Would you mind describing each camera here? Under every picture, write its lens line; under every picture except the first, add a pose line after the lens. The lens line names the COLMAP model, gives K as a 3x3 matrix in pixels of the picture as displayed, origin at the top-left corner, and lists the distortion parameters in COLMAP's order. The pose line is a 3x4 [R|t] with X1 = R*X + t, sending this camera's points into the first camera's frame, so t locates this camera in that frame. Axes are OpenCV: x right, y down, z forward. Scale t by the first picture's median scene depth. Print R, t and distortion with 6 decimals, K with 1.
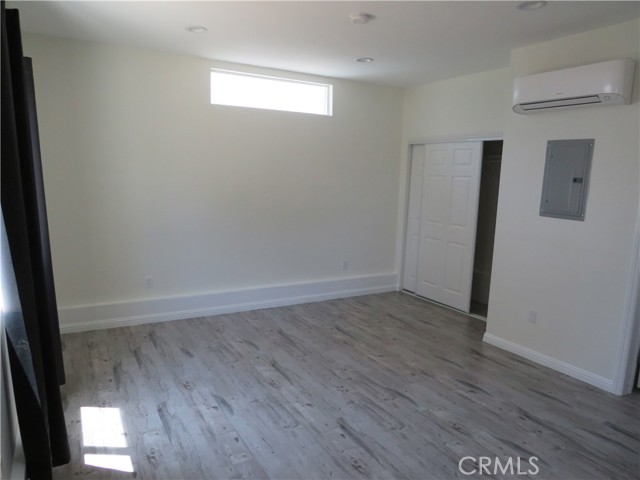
lens RADIAL K [[458.1, 0, 322.5], [0, 458.1, 238.2], [0, 0, 1]] dist [-0.009430, -0.004922]
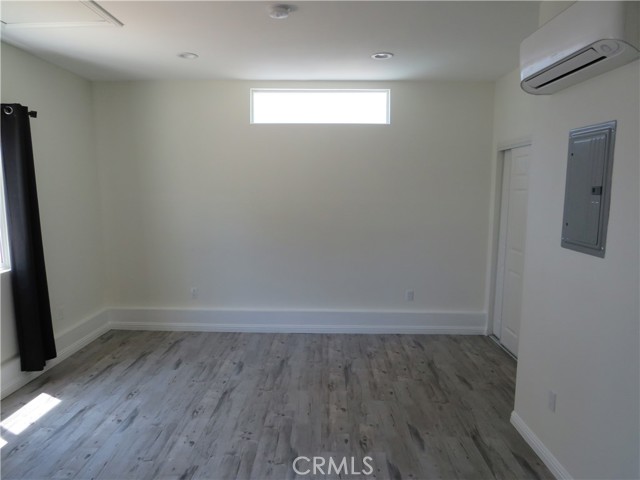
lens RADIAL K [[458.1, 0, 322.5], [0, 458.1, 238.2], [0, 0, 1]] dist [-0.009430, -0.004922]
pose [[0.856813, 0.033131, -0.514561, 0.464941], [-0.055095, 0.998103, -0.027476, -0.021930], [0.512675, 0.051892, 0.857013, 0.241790]]
